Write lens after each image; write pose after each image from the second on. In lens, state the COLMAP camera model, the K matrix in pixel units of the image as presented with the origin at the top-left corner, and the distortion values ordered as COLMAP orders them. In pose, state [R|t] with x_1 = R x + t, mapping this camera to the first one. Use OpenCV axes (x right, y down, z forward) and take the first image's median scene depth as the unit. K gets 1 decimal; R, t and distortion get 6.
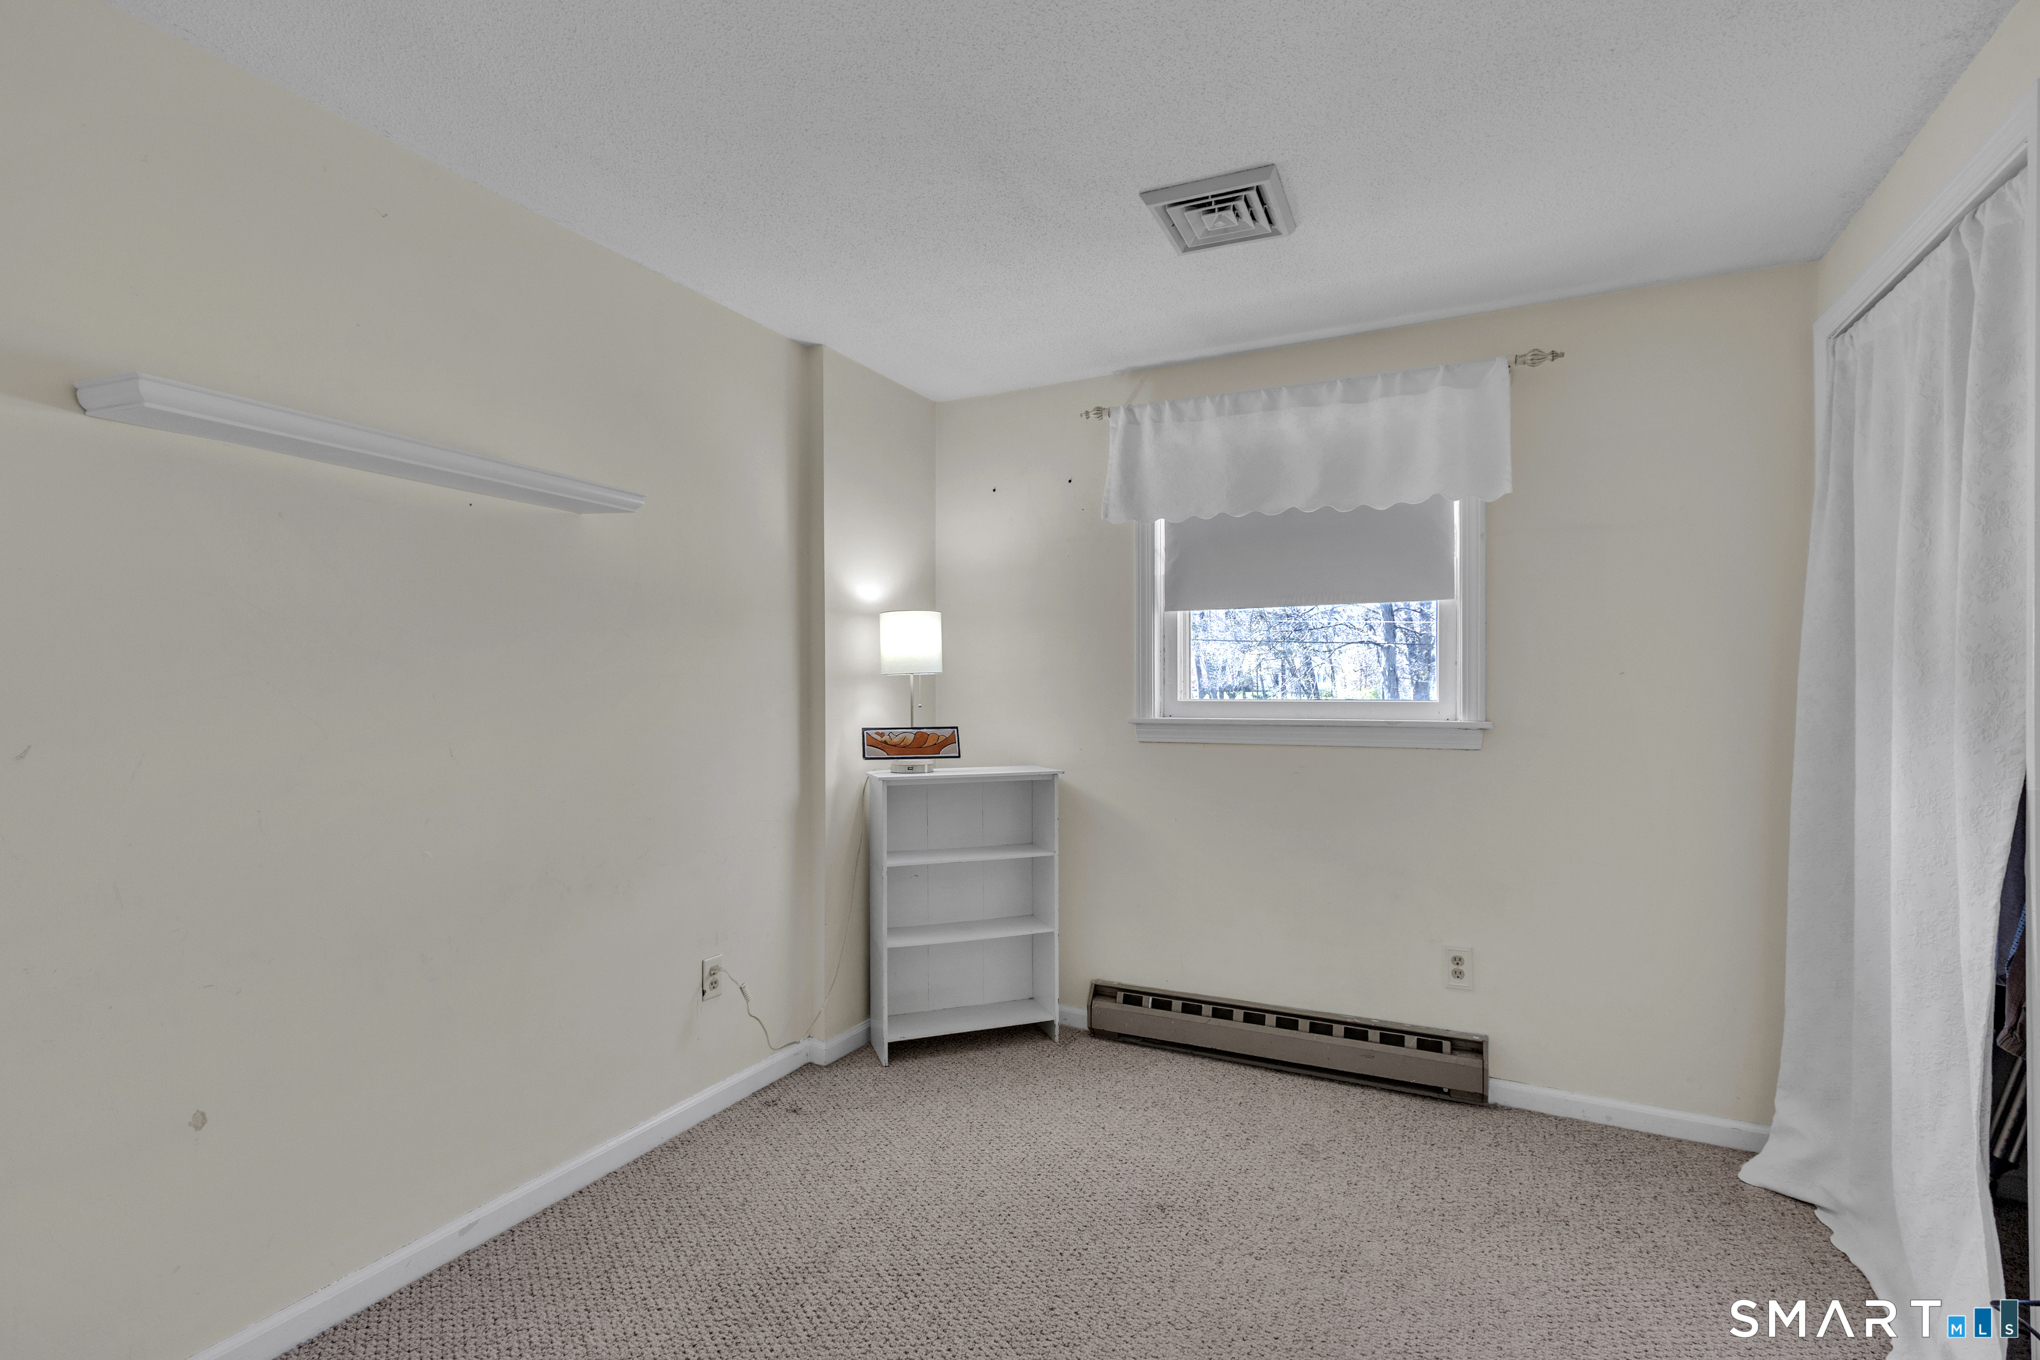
lens RADIAL K [[965.0, 0, 1021.8], [0, 965.0, 679.6], [0, 0, 1]] dist [-0.001053, 0.002898]
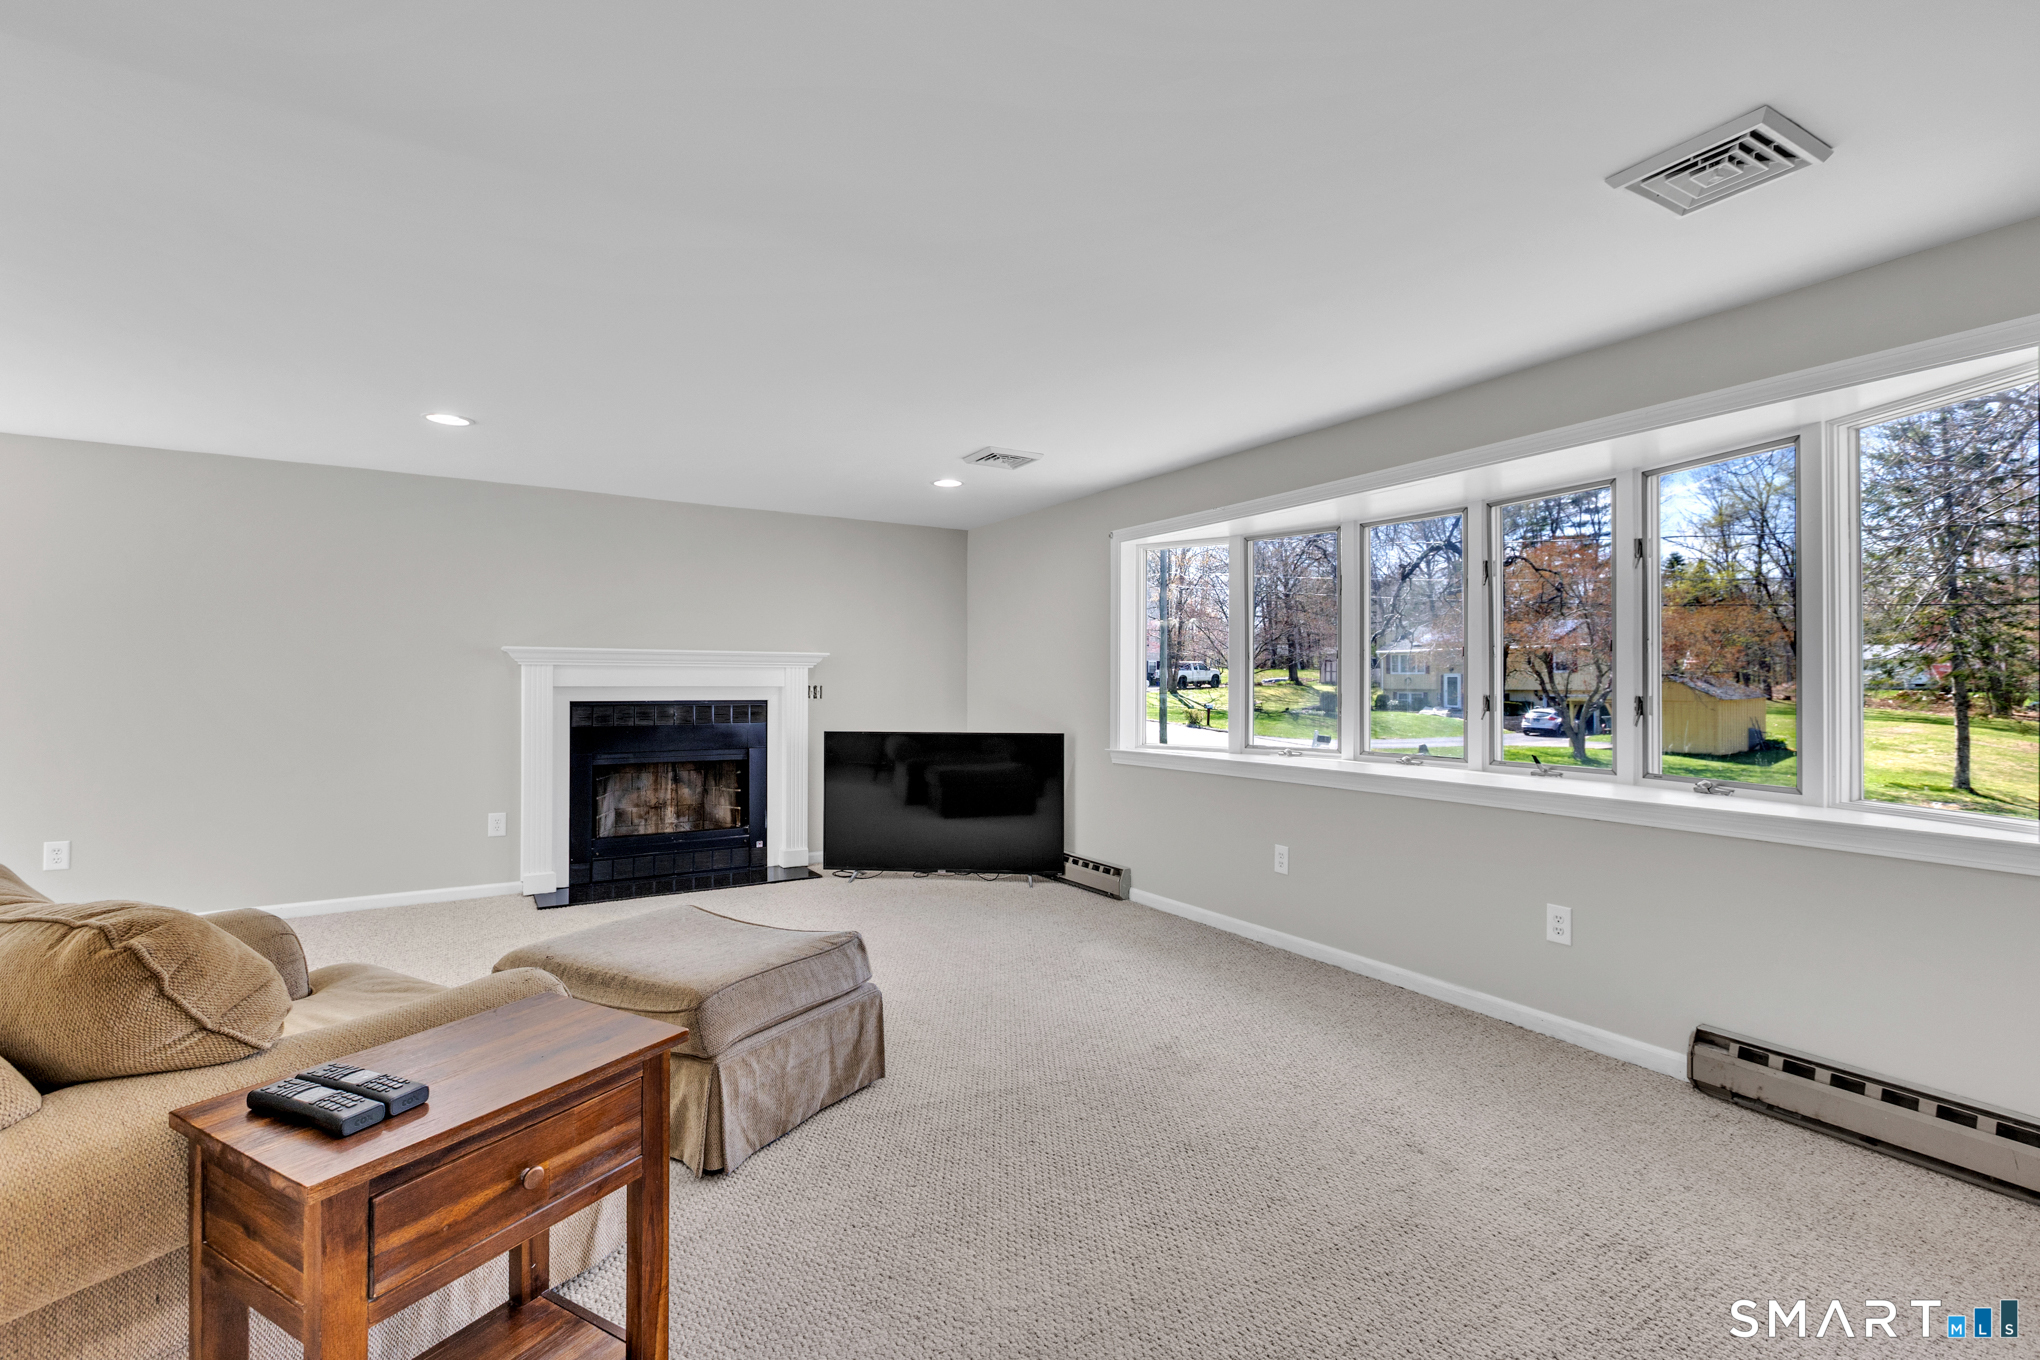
lens RADIAL K [[965.0, 0, 1037.7], [0, 965.0, 681.5], [0, 0, 1]] dist [-0.001053, 0.002898]
pose [[0.827966, -0.008259, -0.560717, 0.126330], [0.011013, 0.999938, 0.001533, -0.005866], [0.560670, -0.007445, 0.828006, -0.078304]]
